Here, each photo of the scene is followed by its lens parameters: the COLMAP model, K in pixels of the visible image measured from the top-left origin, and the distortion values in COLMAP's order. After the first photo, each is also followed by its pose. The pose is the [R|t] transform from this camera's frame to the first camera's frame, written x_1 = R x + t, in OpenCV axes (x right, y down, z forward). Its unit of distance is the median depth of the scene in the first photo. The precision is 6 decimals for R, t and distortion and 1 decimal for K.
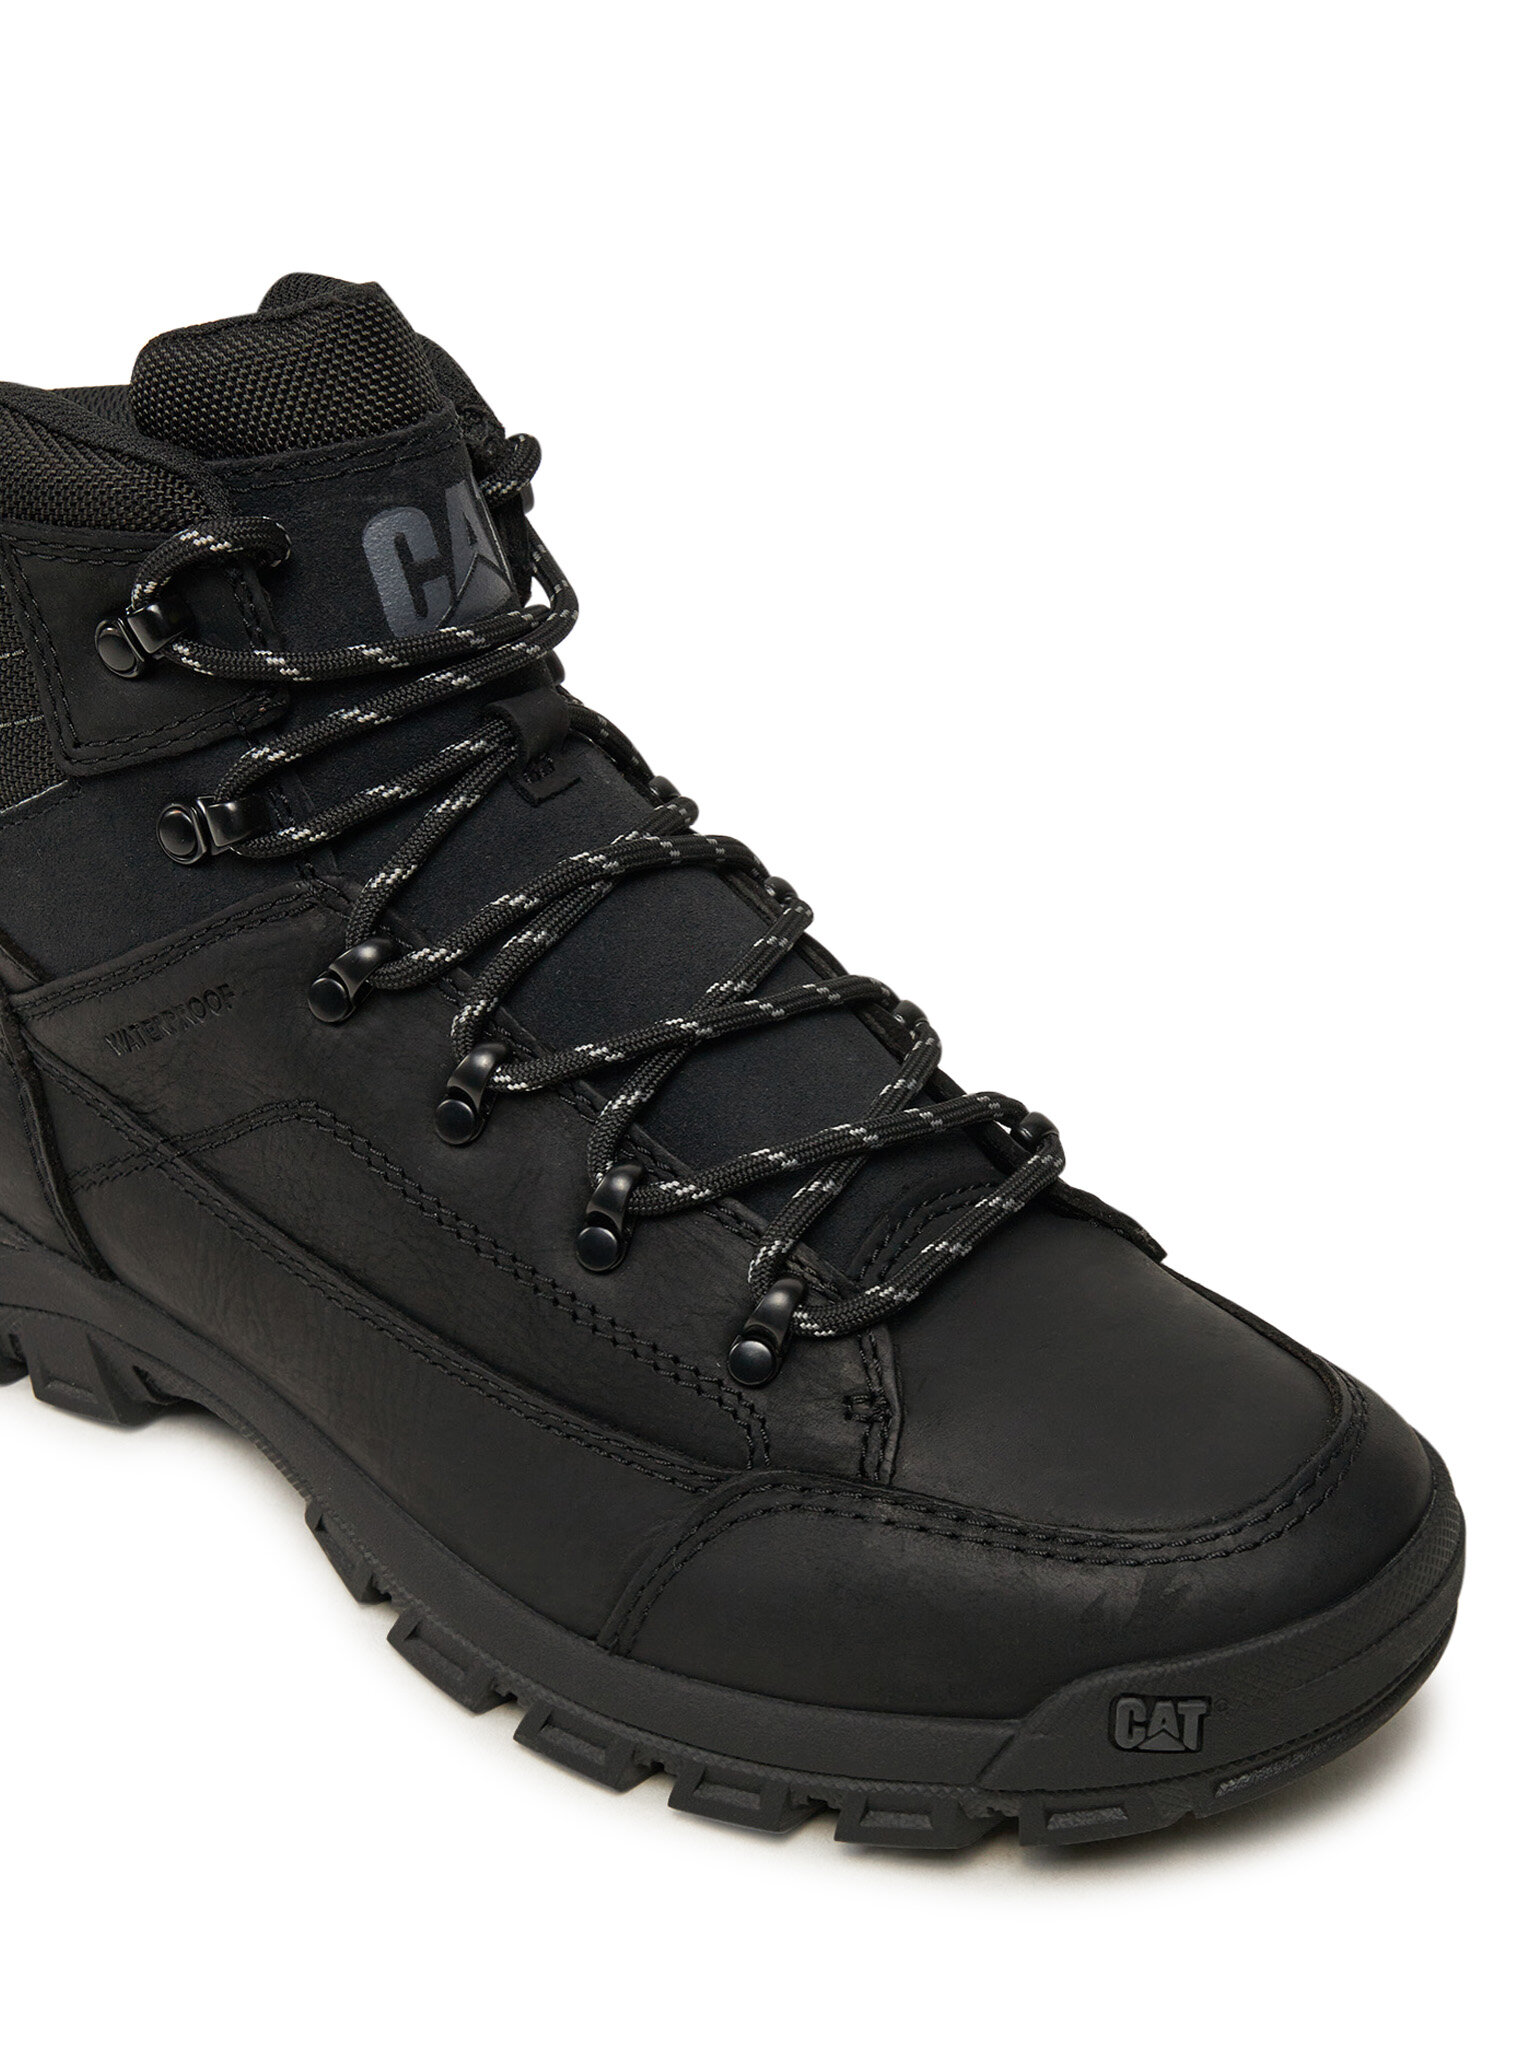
lens RADIAL K [[3540.8, 0, 768.0], [0, 3540.8, 1024.0], [0, 0, 1]] dist [-0.035891, 0.048542]
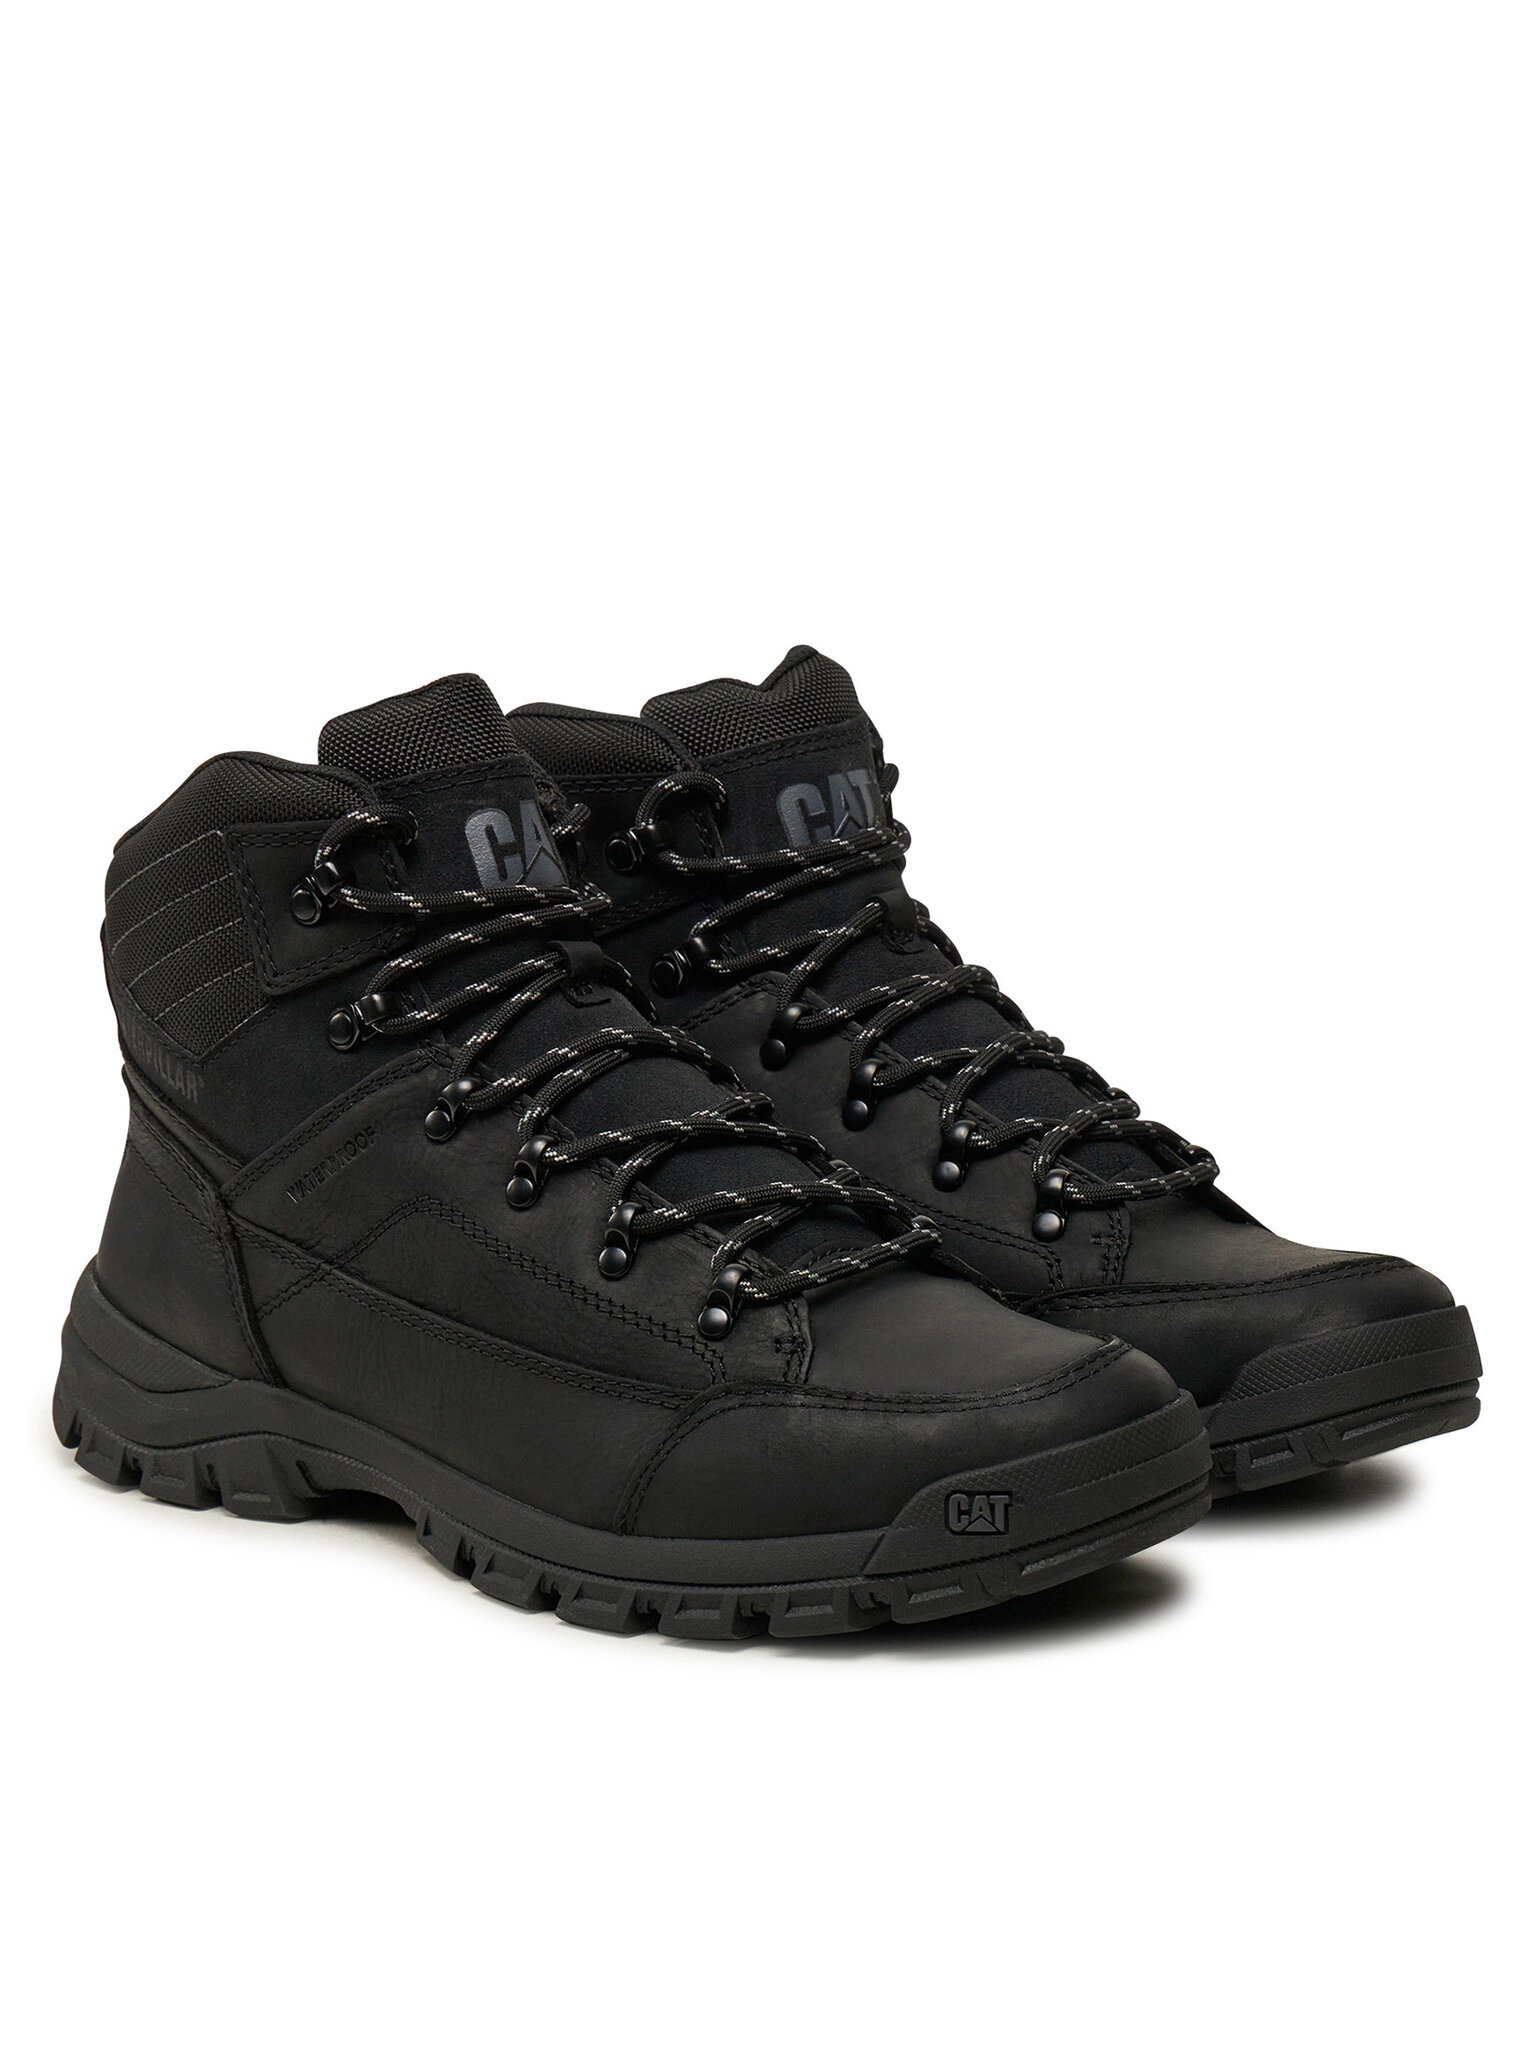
lens RADIAL K [[4356.6, 0, 768.0], [0, 4356.6, 1024.0], [0, 0, 1]] dist [0.026113, -0.057964]
pose [[0.997799, -0.026009, -0.060990, 0.131084], [0.005366, 0.948511, -0.316699, 0.548802], [0.066086, 0.315675, 0.946563, -0.762833]]
